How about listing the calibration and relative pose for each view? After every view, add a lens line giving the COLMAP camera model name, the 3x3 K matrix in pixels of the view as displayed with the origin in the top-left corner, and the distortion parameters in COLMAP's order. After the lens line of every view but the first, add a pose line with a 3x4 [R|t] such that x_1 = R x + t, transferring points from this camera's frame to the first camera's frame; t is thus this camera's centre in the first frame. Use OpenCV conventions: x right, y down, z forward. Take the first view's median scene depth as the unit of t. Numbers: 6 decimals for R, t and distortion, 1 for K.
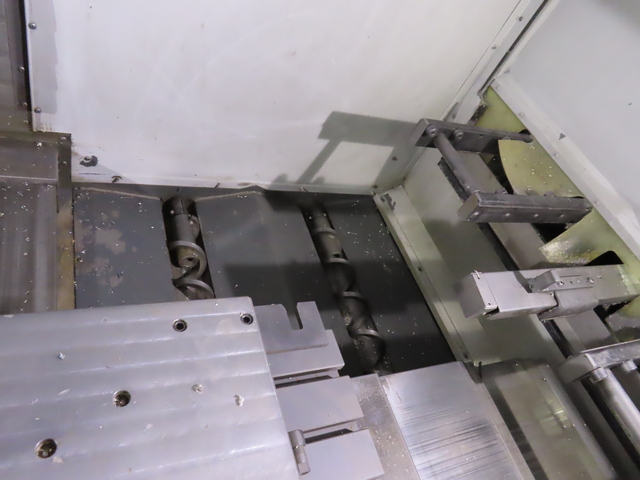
lens RADIAL K [[454.7, 0, 316.6], [0, 454.7, 242.4], [0, 0, 1]] dist [-0.024438, 0.019461]
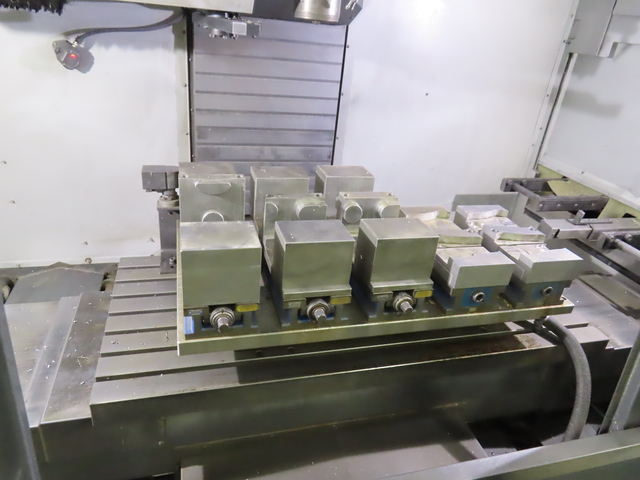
lens RADIAL K [[454.7, 0, 317.3], [0, 454.7, 238.8], [0, 0, 1]] dist [-0.024438, 0.019461]
pose [[0.956961, -0.228010, -0.179545, -0.252995], [0.144863, 0.911365, -0.385265, 0.601304], [0.251475, 0.342674, 0.905171, -0.923585]]
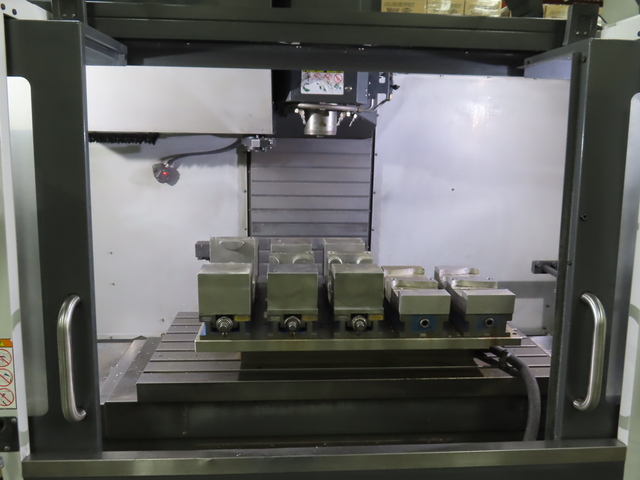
lens RADIAL K [[506.3, 0, 321.3], [0, 506.3, 238.1], [0, 0, 1]] dist [-0.025858, 0.010466]
pose [[0.900154, -0.300941, -0.314891, 0.101817], [0.037274, 0.773509, -0.632689, 1.043023], [0.433973, 0.557780, 0.707494, -1.124959]]
